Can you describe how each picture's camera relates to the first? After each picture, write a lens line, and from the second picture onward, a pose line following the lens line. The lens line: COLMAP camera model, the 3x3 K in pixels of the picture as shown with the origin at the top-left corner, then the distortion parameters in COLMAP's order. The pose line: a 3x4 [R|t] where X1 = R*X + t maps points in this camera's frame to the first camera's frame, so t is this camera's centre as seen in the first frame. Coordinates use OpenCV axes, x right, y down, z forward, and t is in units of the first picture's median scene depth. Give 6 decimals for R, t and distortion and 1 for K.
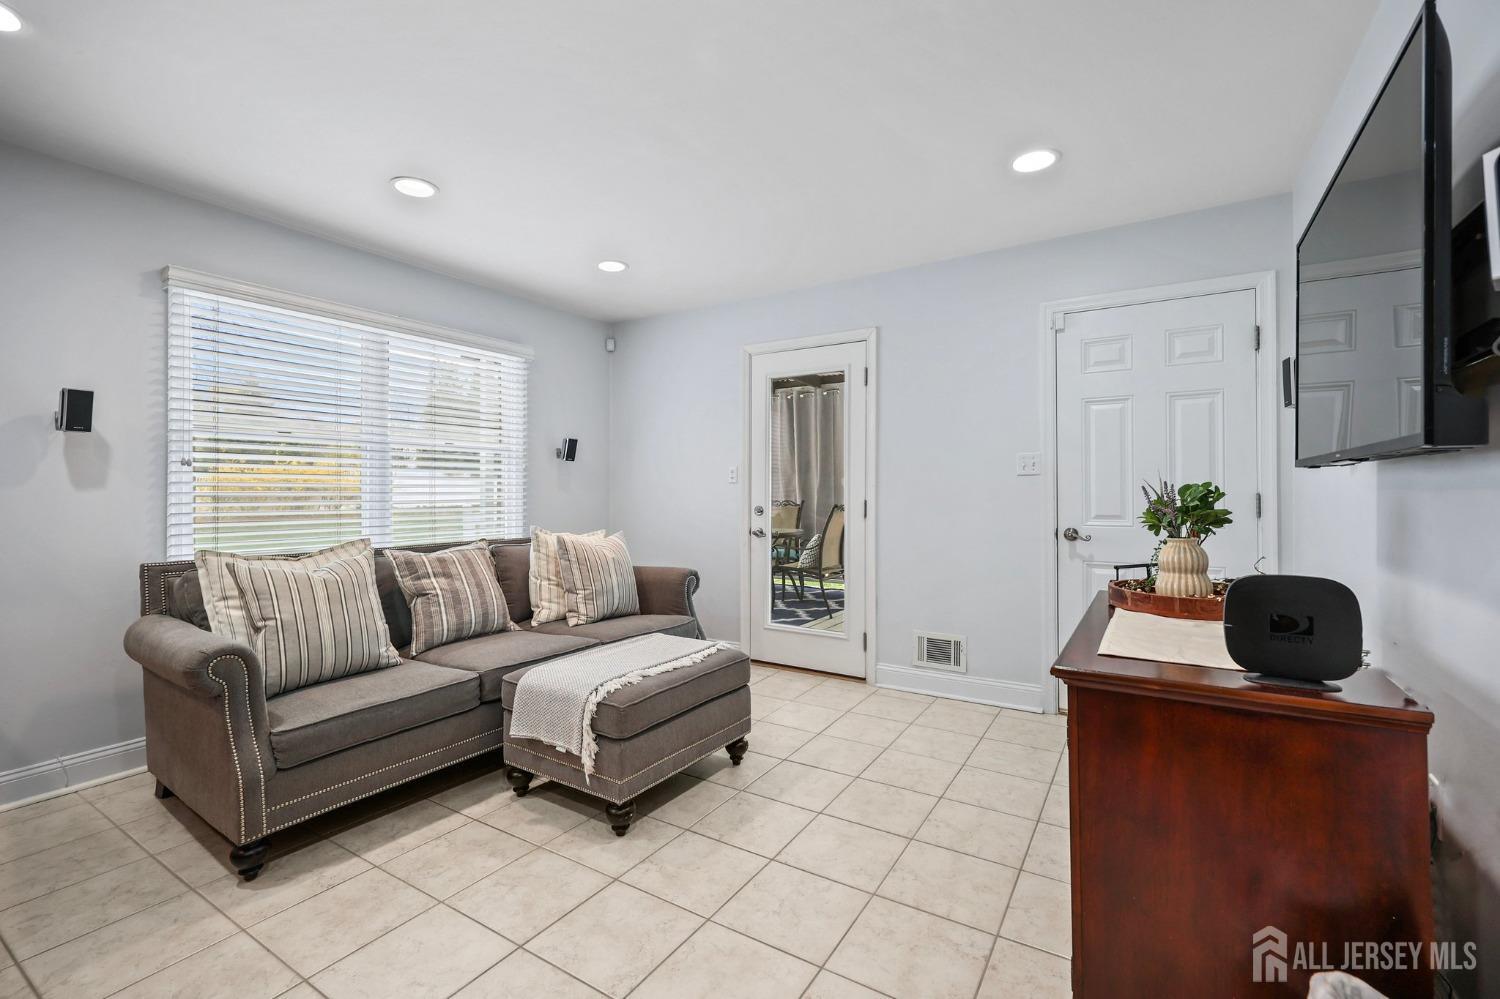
lens RADIAL K [[652.1, 0, 742.0], [0, 652.1, 500.2], [0, 0, 1]] dist [0.003245, 0.000290]
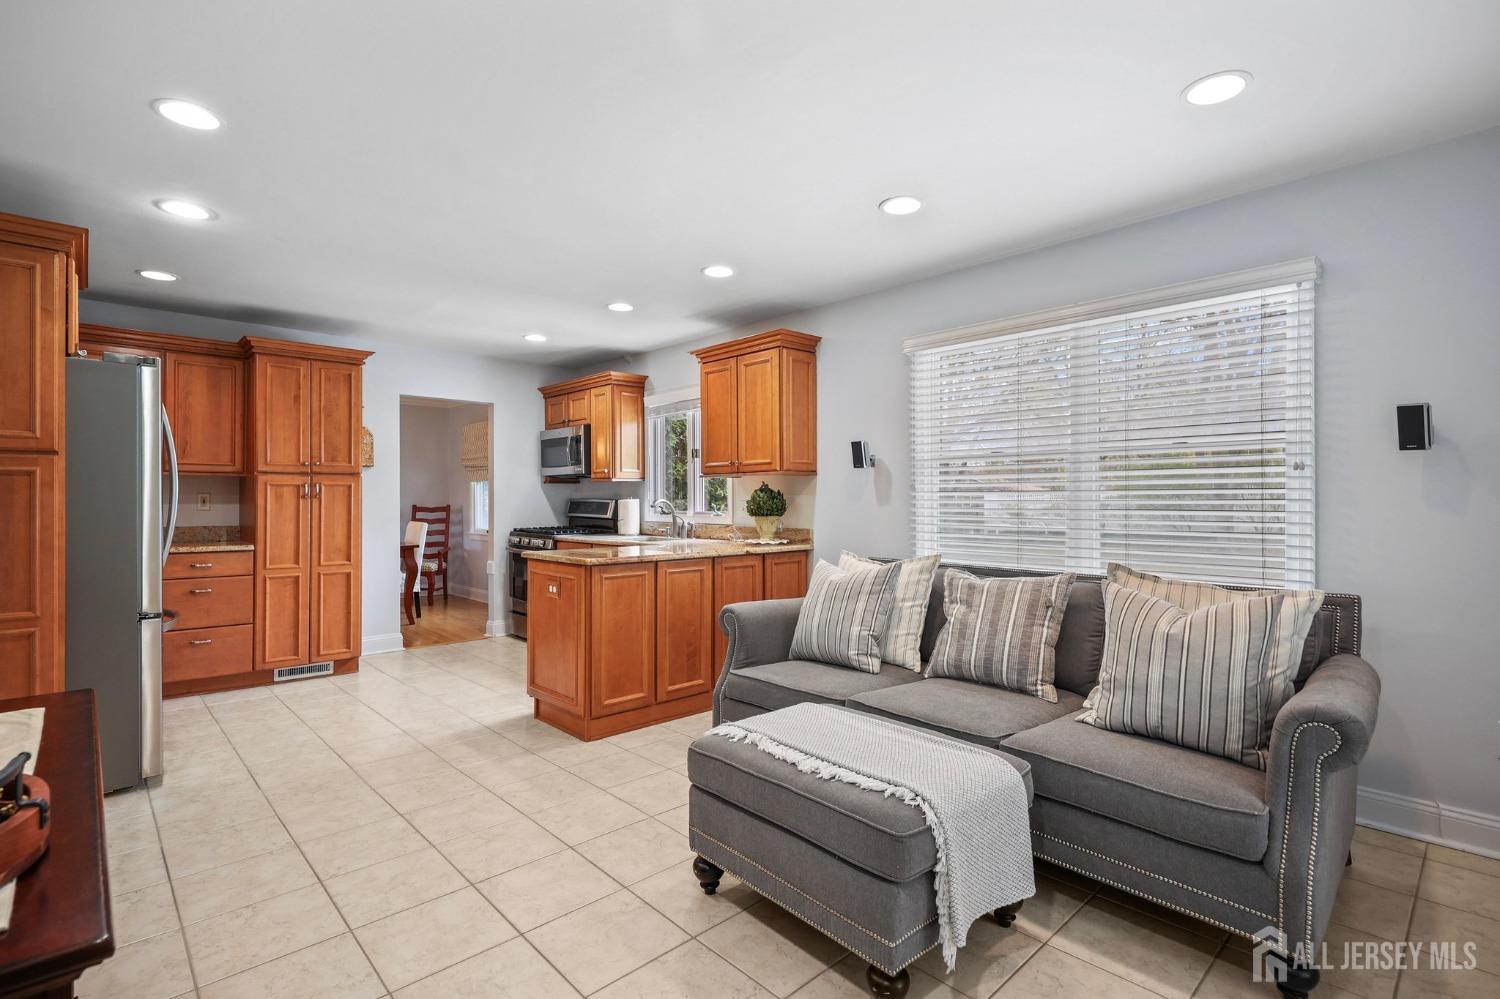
lens RADIAL K [[718.3, 0, 748.4], [0, 718.3, 496.5], [0, 0, 1]] dist [0.012315, 0.000478]
pose [[-0.259931, -0.015616, -0.965501, 0.599772], [-0.018311, 0.999769, -0.011241, -0.013378], [0.965453, 0.014757, -0.260157, 1.032971]]
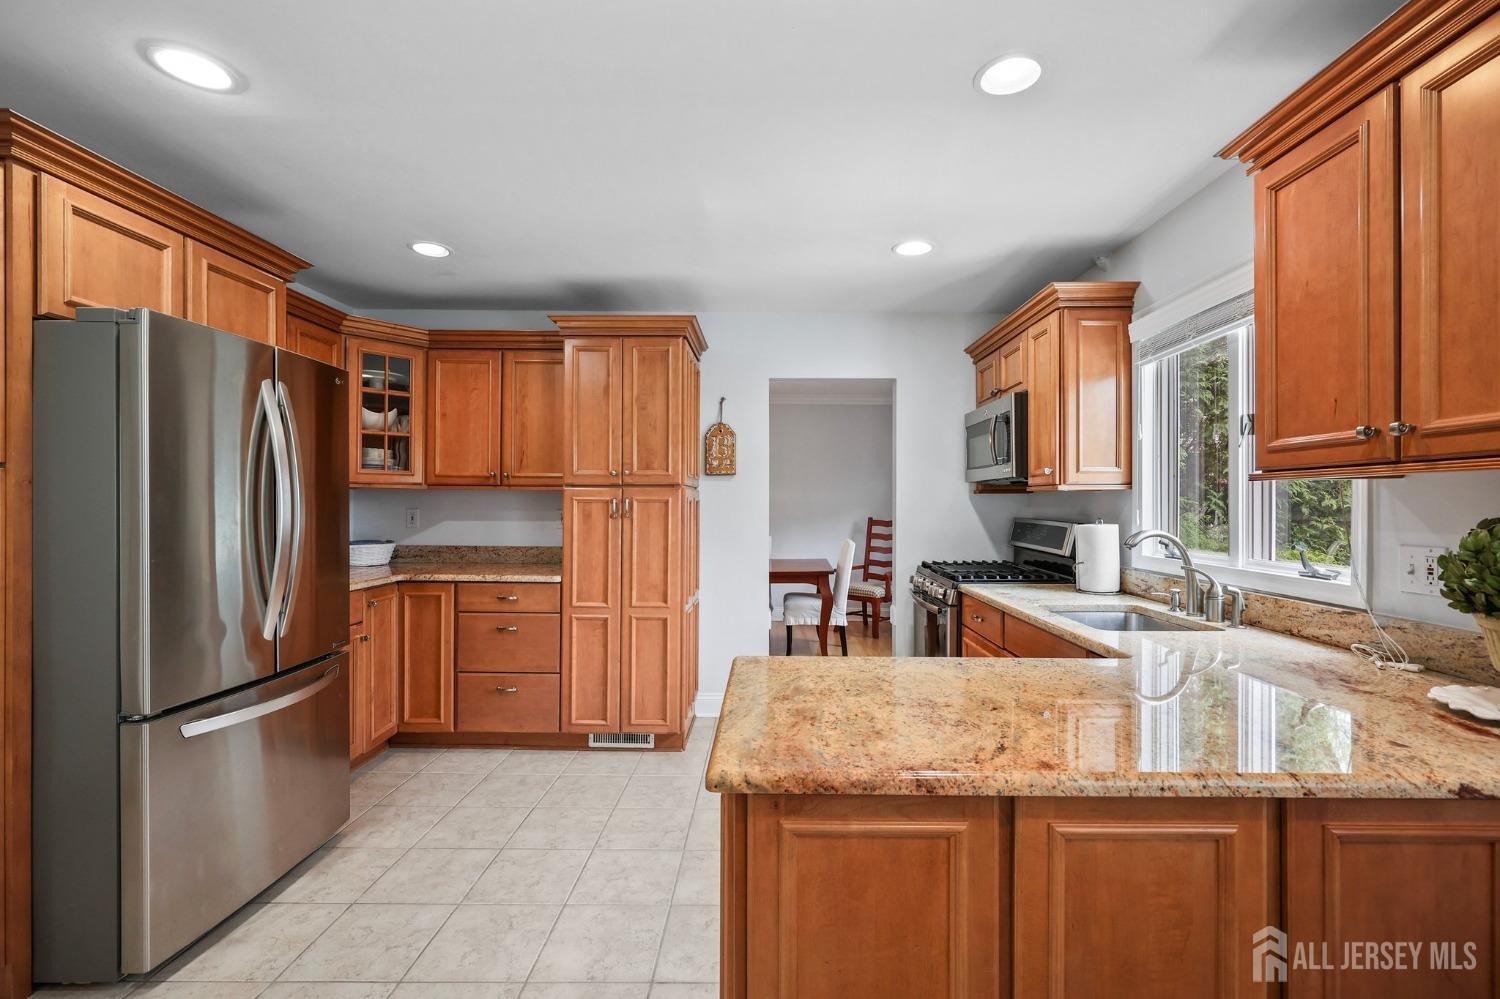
lens RADIAL K [[652.1, 0, 770.3], [0, 652.1, 503.6], [0, 0, 1]] dist [0.003245, 0.000290]
pose [[-0.848313, -0.013846, -0.529315, -0.384186], [-0.022134, 0.999712, 0.009323, -0.052137], [0.529033, 0.019625, -0.848374, 0.732392]]
